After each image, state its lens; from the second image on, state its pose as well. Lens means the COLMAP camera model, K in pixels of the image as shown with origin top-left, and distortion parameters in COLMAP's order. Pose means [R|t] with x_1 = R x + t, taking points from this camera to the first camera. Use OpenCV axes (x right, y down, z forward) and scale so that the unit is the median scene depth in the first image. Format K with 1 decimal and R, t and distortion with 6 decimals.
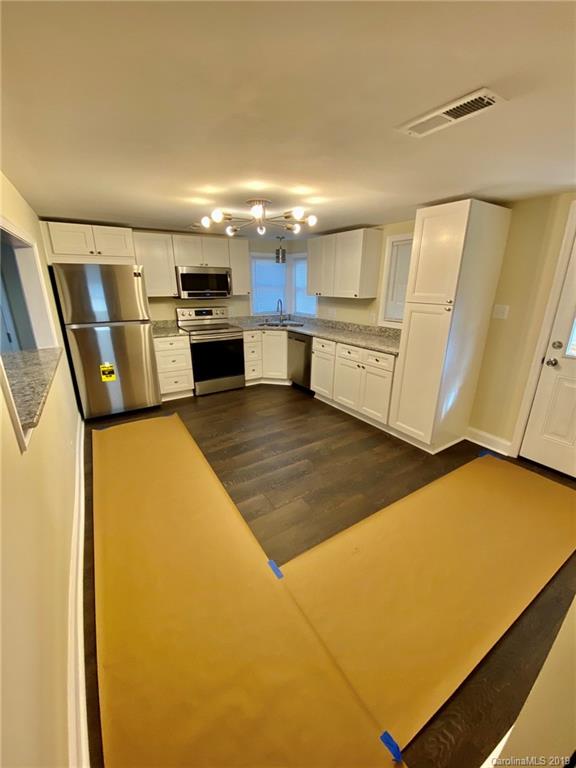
lens RADIAL K [[310.6, 0, 289.9], [0, 310.6, 383.0], [0, 0, 1]] dist [0.035890, -0.029640]
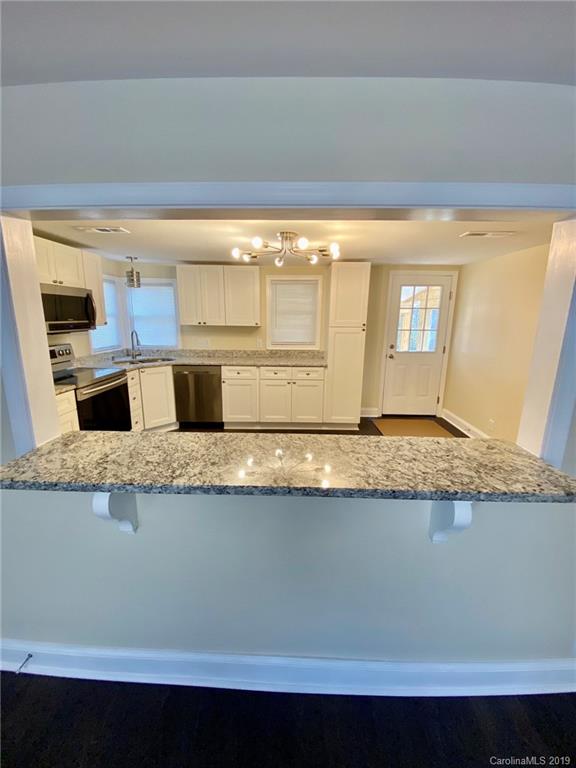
lens RADIAL K [[319.5, 0, 290.8], [0, 319.5, 385.4], [0, 0, 1]] dist [0.069122, -0.033115]
pose [[0.546938, -0.177022, 0.818243, -0.681642], [0.250341, 0.967250, 0.041923, -0.083863], [-0.798867, 0.181910, 0.573341, 0.282586]]
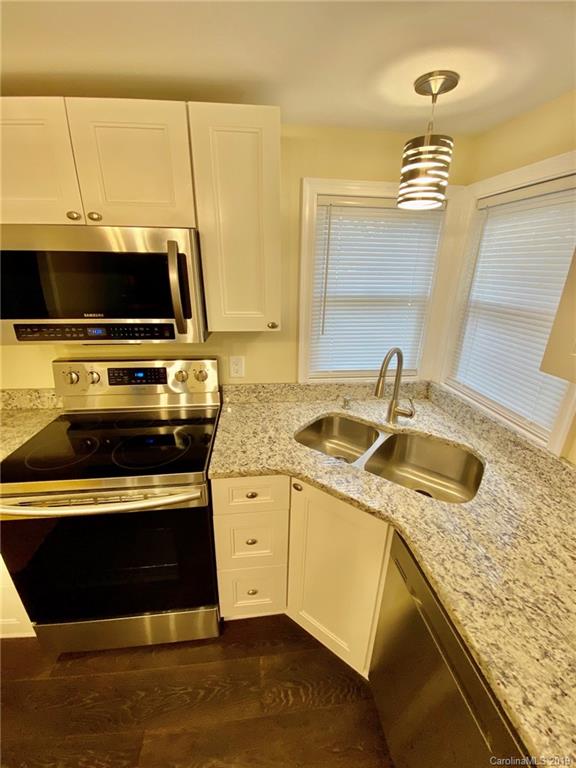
lens RADIAL K [[310.6, 0, 289.9], [0, 310.6, 383.0], [0, 0, 1]] dist [0.035890, -0.029640]
pose [[0.899700, 0.160413, -0.405966, 0.000936], [-0.145913, 0.987050, 0.066650, -0.318290], [0.411400, -0.000729, 0.911455, 0.929991]]
